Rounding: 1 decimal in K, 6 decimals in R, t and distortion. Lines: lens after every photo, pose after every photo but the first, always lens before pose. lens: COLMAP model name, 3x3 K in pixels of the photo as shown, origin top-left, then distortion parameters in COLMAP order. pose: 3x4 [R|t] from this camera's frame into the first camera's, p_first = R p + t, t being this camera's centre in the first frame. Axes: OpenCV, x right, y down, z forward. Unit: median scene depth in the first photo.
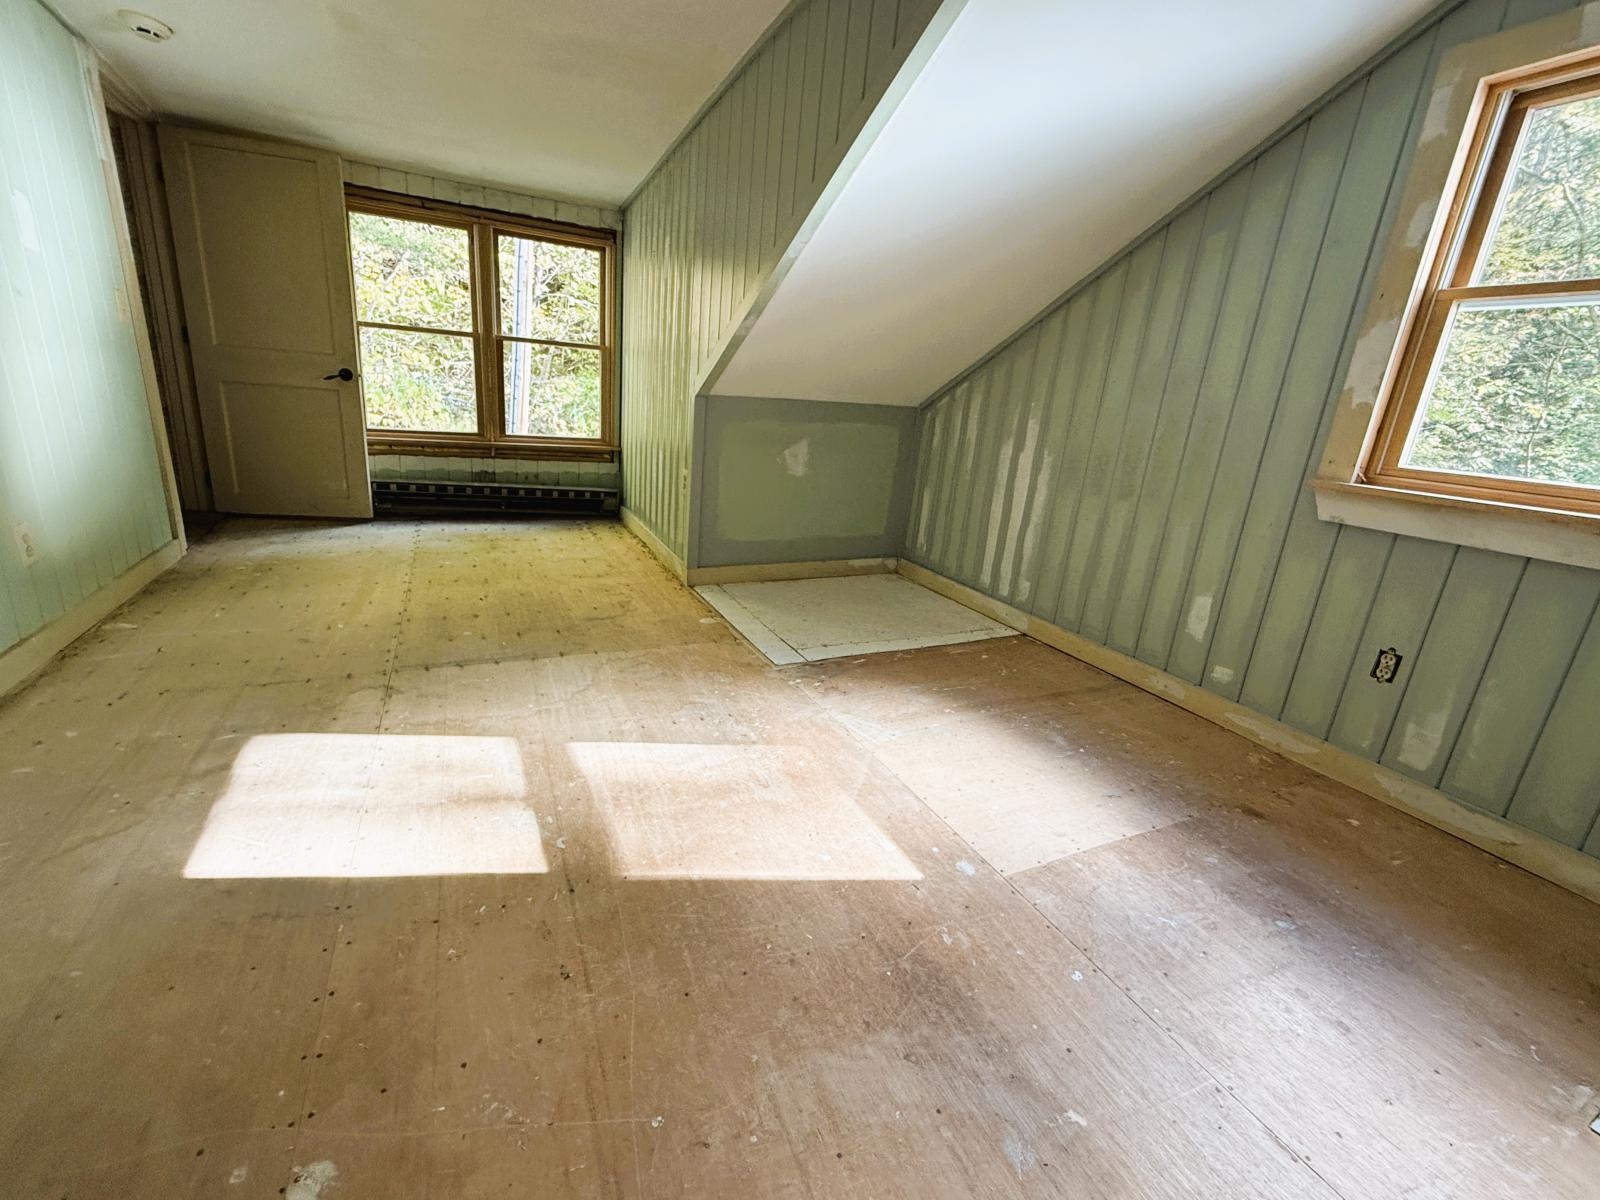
lens RADIAL K [[640.6, 0, 793.9], [0, 640.6, 591.2], [0, 0, 1]] dist [0.000693, 0.000441]
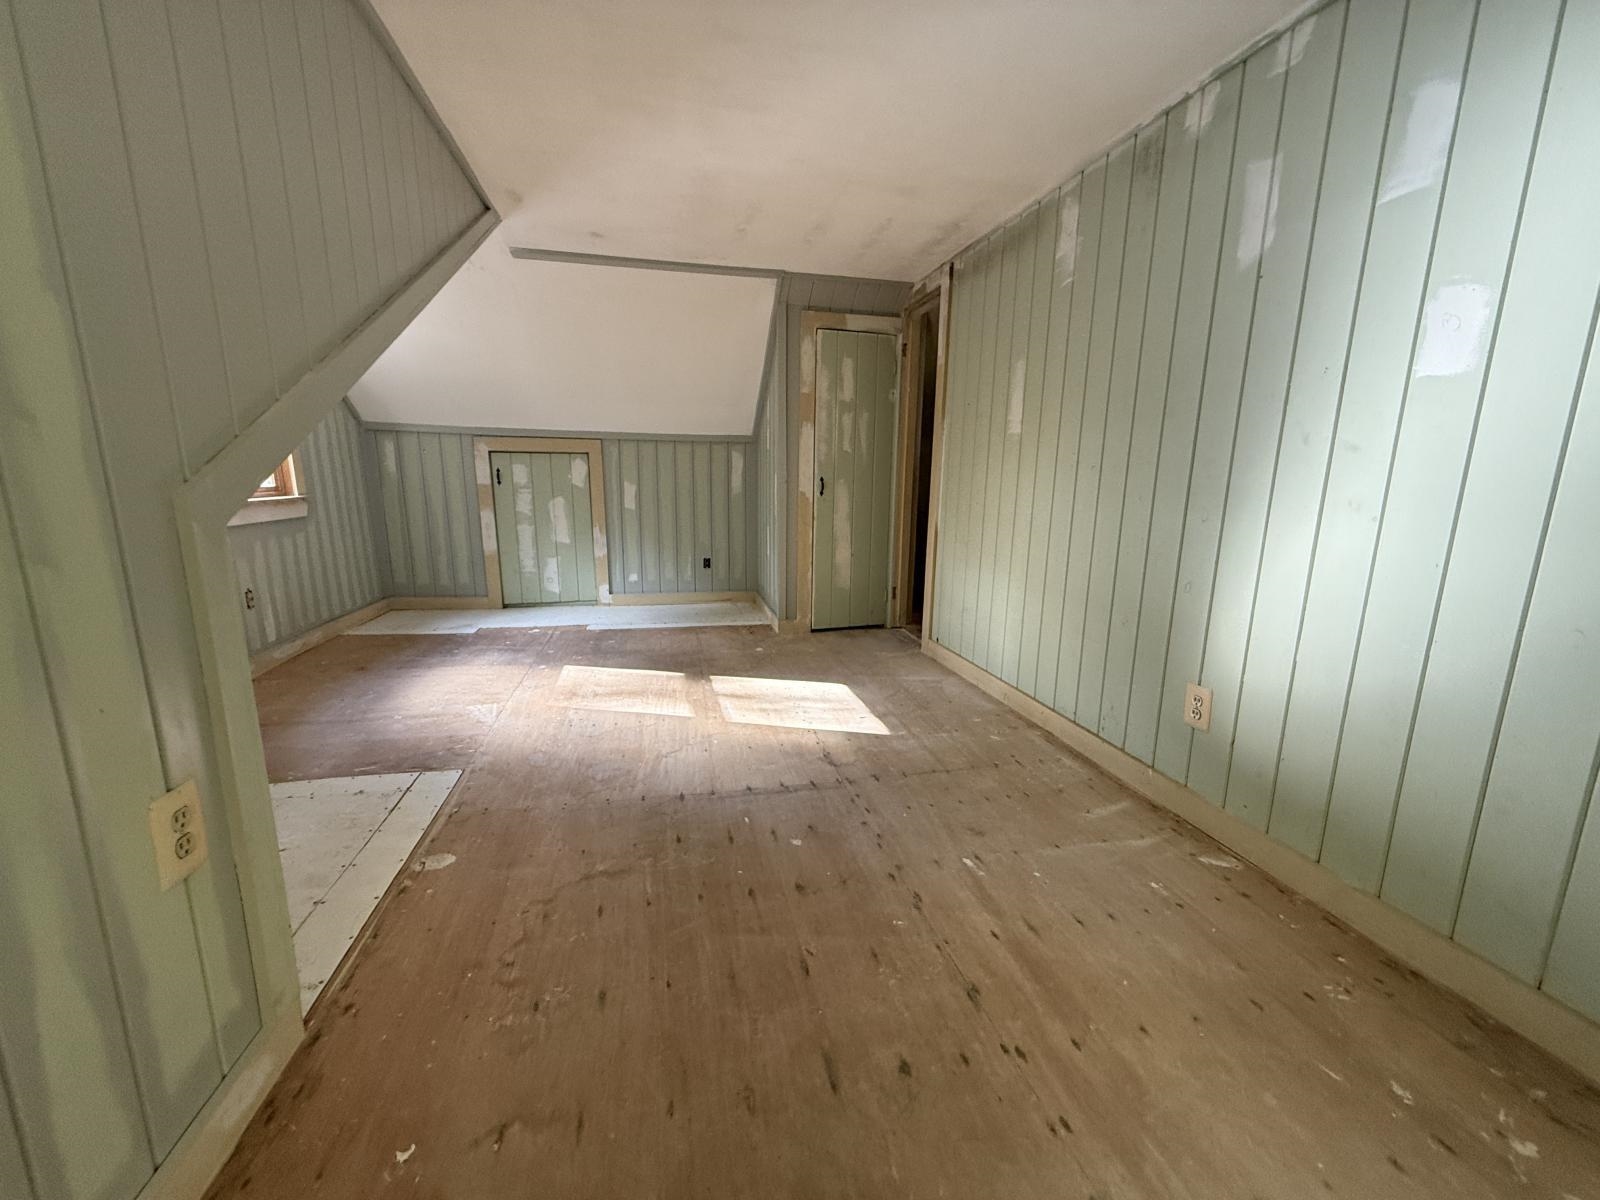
lens RADIAL K [[640.6, 0, 799.4], [0, 640.6, 598.1], [0, 0, 1]] dist [0.000693, 0.000441]
pose [[-0.965724, -0.135805, 0.221211, -0.859597], [-0.012369, 0.875323, 0.483380, -0.713729], [-0.259276, 0.464075, -0.847001, 2.008838]]
